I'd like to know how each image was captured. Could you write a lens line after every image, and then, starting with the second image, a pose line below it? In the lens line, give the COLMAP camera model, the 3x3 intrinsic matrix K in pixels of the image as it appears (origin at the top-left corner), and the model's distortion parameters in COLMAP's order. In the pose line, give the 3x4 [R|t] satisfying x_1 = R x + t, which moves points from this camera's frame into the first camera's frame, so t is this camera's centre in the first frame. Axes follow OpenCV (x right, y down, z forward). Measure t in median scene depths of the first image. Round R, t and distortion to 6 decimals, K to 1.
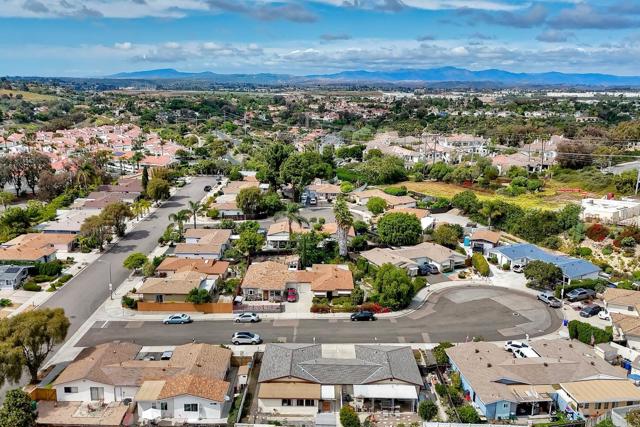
lens RADIAL K [[571.1, 0, 321.2], [0, 571.1, 212.3], [0, 0, 1]] dist [0.087228, -0.105574]
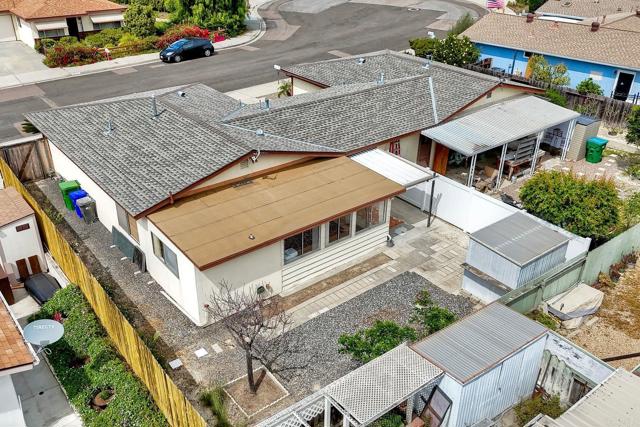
lens RADIAL K [[571.1, 0, 322.2], [0, 571.1, 214.5], [0, 0, 1]] dist [0.087228, -0.105574]
pose [[0.769425, -0.306585, 0.560349, -0.134108], [0.138634, 0.936521, 0.322040, 0.172660], [-0.623511, -0.170102, 0.763085, 0.581229]]
